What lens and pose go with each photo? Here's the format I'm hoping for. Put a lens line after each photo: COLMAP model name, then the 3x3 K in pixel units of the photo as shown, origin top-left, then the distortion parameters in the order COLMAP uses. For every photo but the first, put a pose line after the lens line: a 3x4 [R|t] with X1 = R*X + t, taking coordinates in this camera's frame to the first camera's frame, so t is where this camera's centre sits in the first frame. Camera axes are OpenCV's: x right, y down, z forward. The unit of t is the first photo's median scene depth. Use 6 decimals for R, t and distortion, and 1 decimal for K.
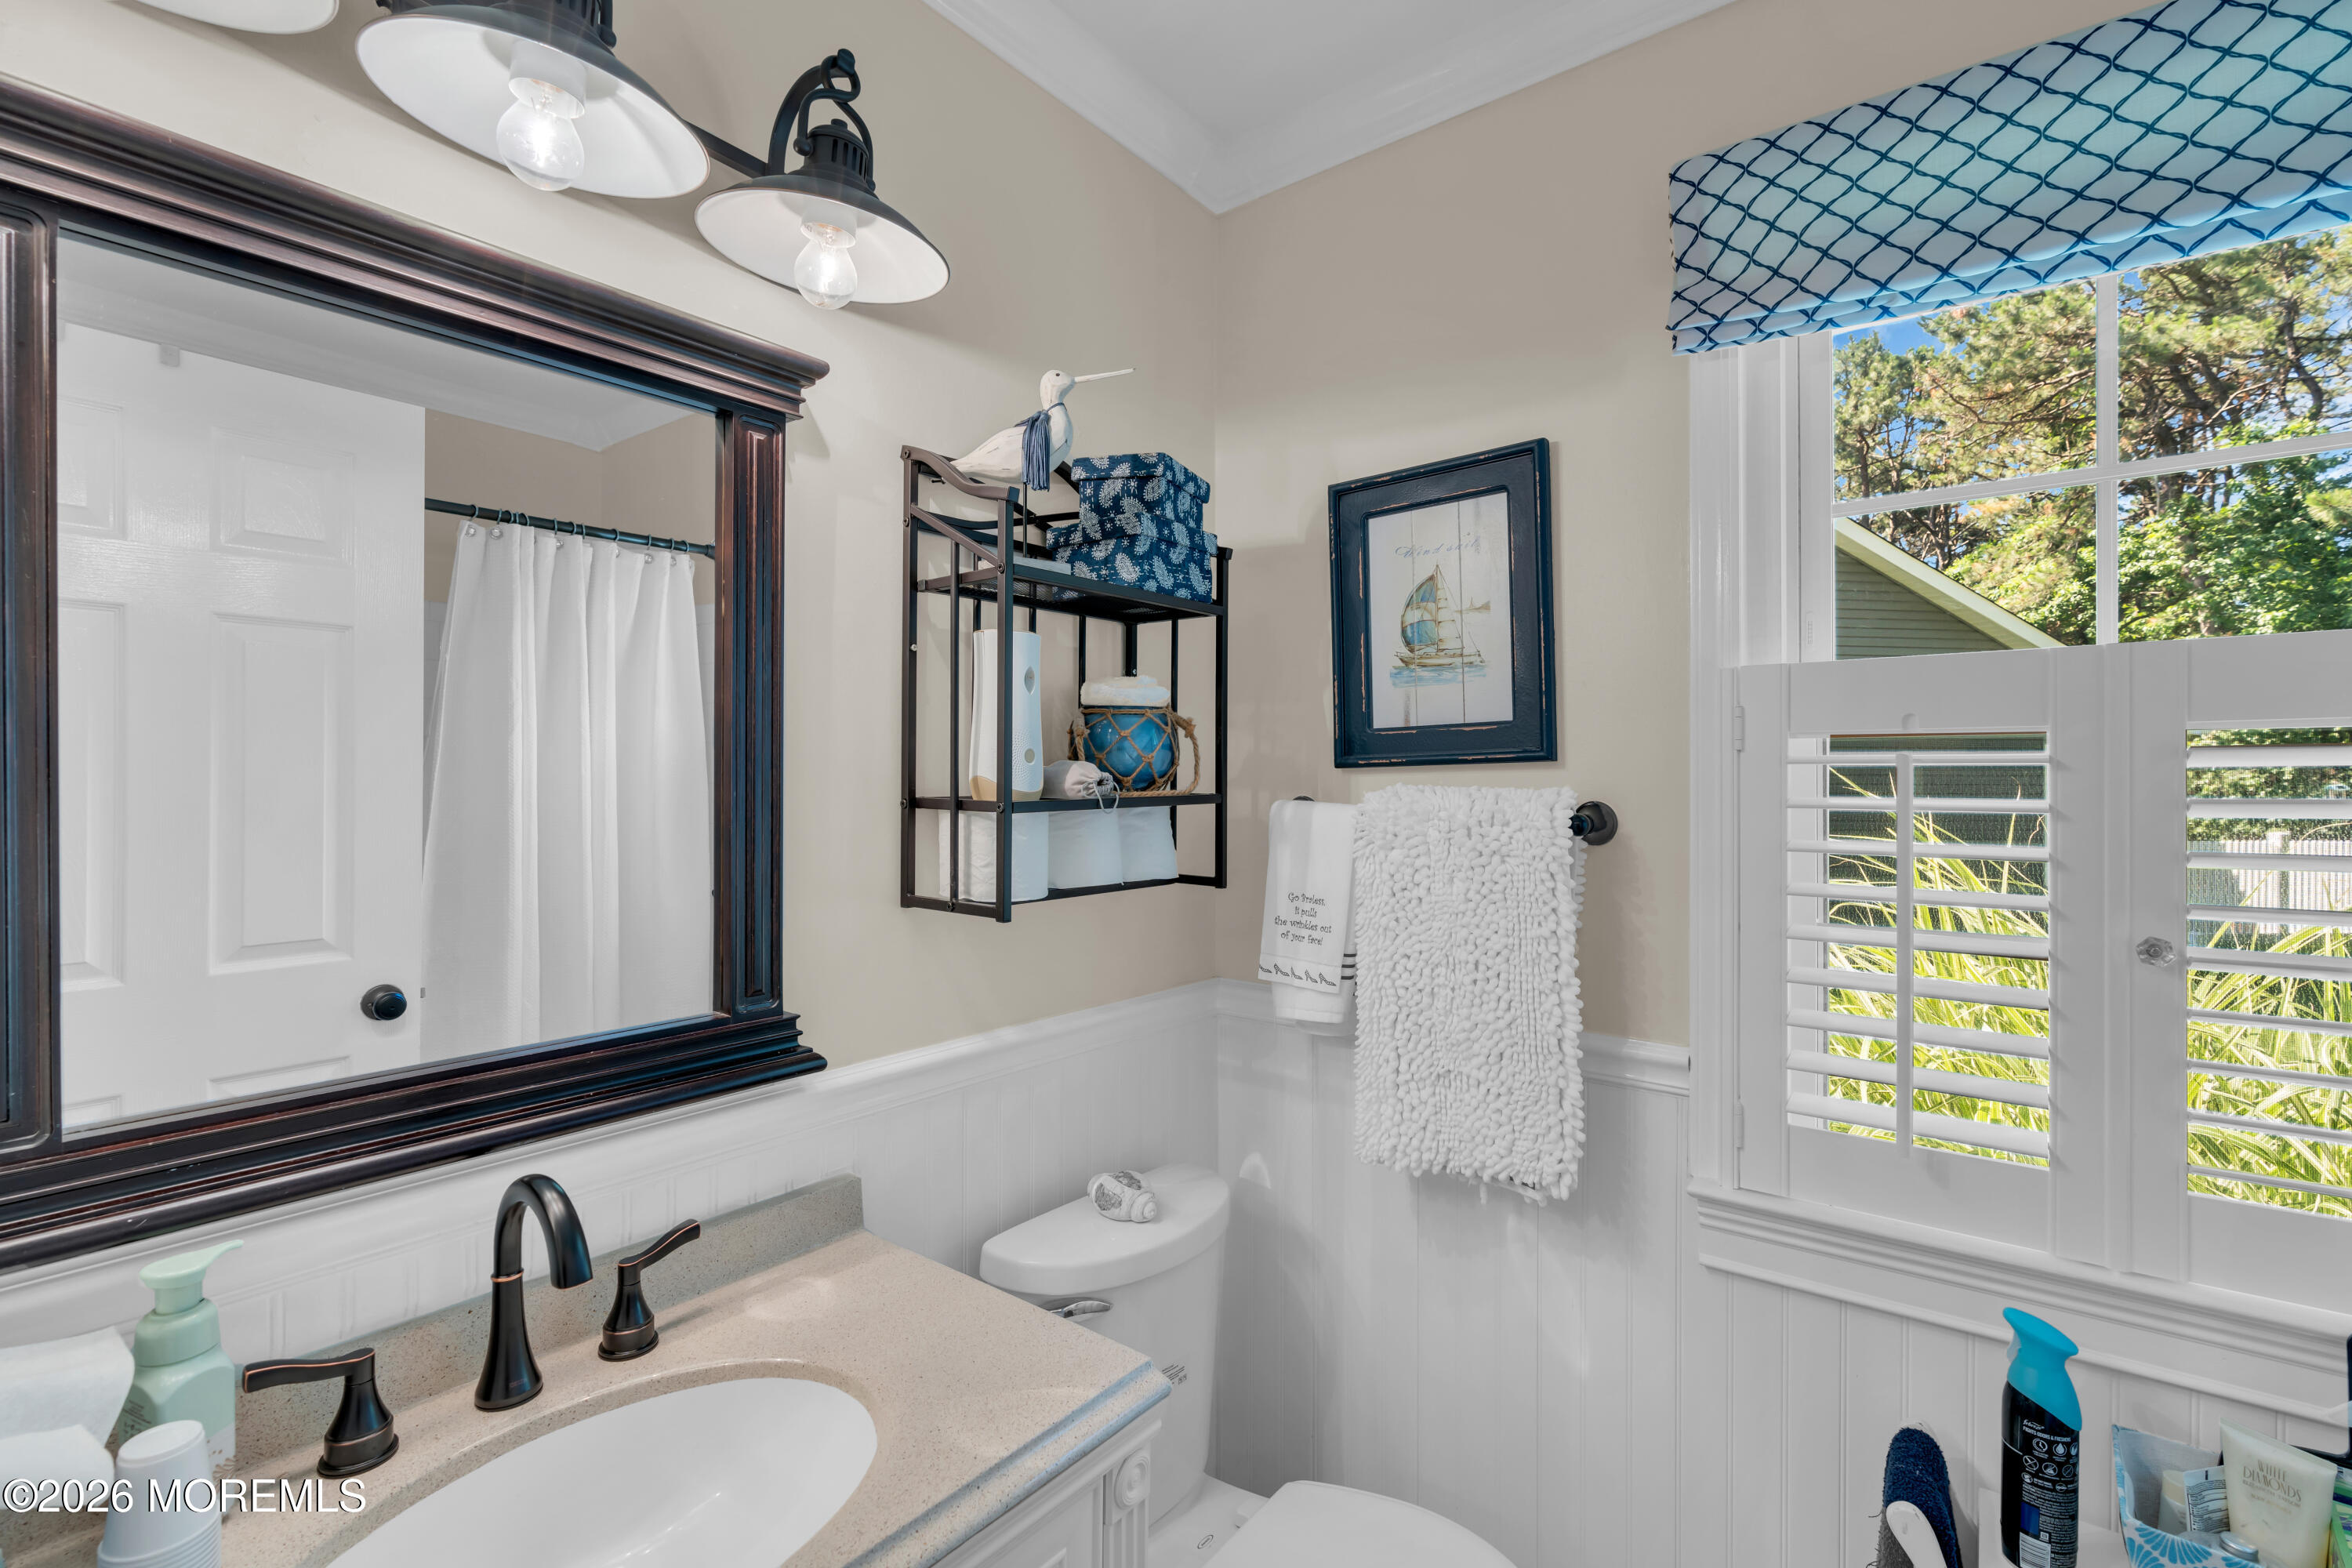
lens RADIAL K [[1052.9, 0, 1183.5], [0, 1052.9, 780.6], [0, 0, 1]] dist [-0.012474, 0.003783]
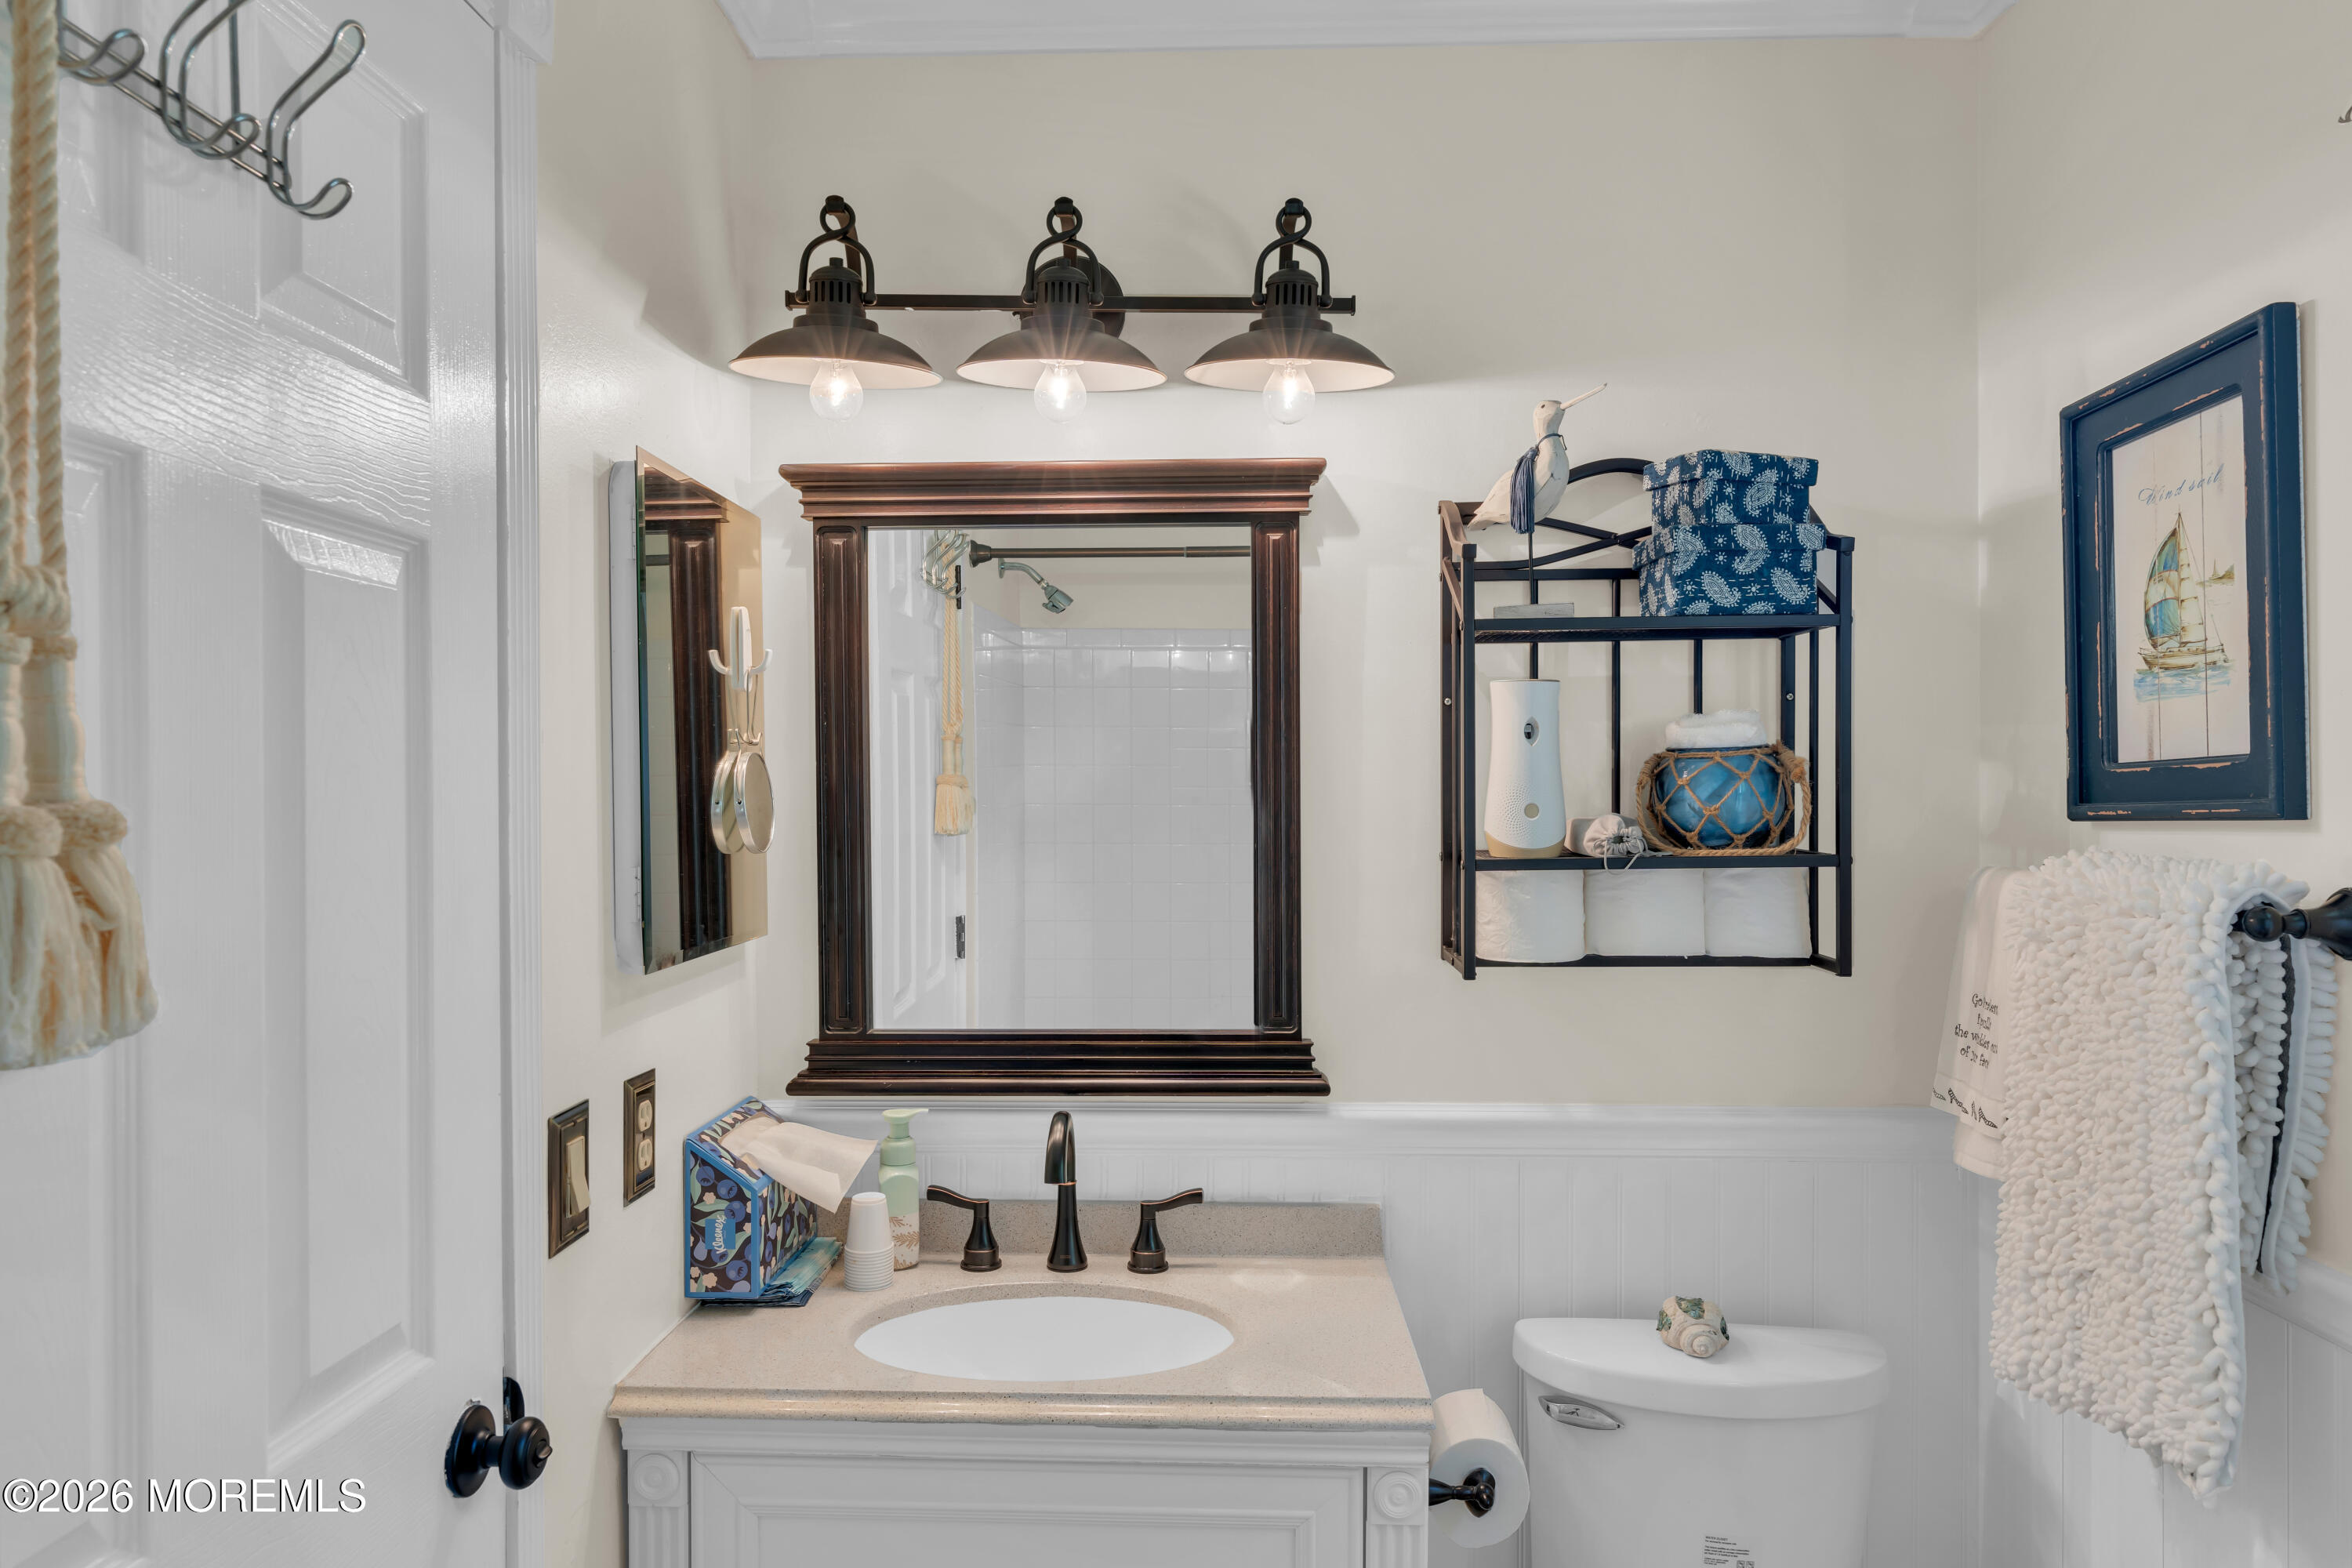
lens RADIAL K [[1615.1, 0, 1174.9], [0, 1615.1, 789.4], [0, 0, 1]] dist [0.003913, -0.005229]
pose [[0.577621, -0.000513, -0.816305, 0.768239], [0.002089, 0.999997, 0.000850, -0.039668], [0.816302, -0.002197, 0.577620, -0.095106]]
